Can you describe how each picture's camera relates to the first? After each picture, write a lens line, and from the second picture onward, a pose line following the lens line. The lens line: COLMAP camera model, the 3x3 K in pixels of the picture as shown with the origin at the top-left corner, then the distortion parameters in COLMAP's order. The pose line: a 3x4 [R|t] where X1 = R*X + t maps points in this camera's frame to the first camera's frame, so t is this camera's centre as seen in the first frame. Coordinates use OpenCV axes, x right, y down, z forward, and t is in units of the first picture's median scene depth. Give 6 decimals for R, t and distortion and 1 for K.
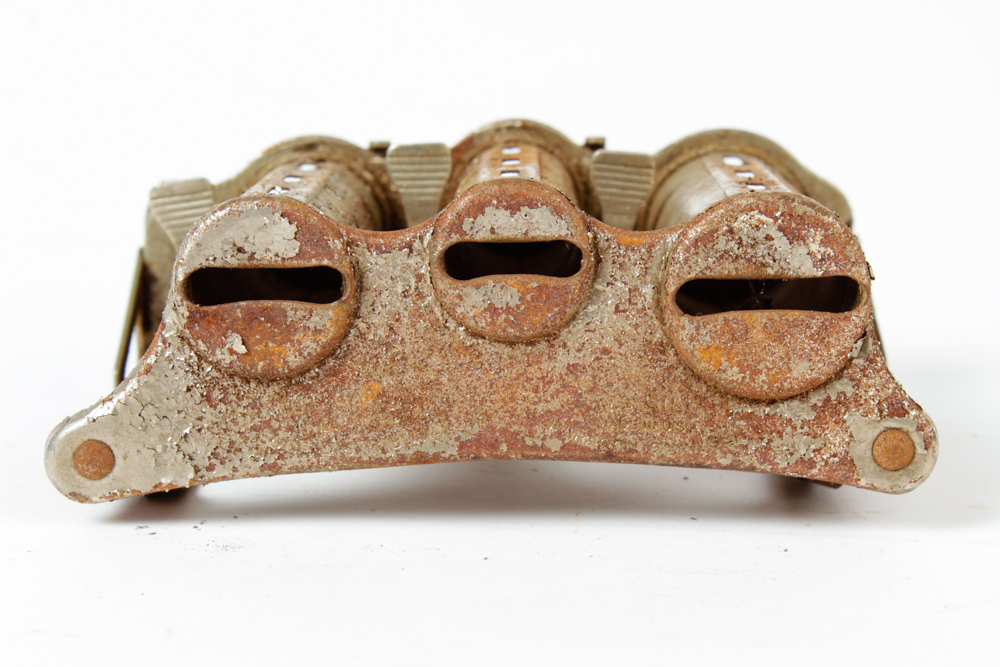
lens RADIAL K [[2570.0, 0, 498.2], [0, 2570.0, 327.3], [0, 0, 1]] dist [0.060049, 0.000000]
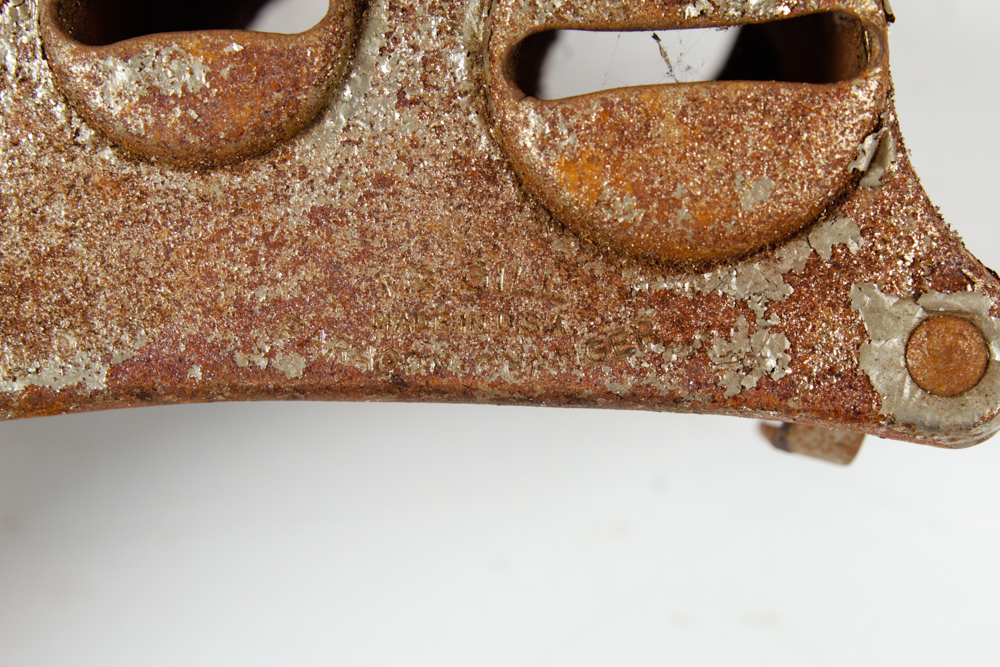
lens RADIAL K [[2570.0, 0, 494.7], [0, 2570.0, 341.8], [0, 0, 1]] dist [0.060049, 0.000000]
pose [[0.998502, -0.029846, -0.045866, 0.087356], [0.025168, 0.994732, -0.099373, 0.094177], [0.048590, 0.098070, 0.993993, 0.485307]]
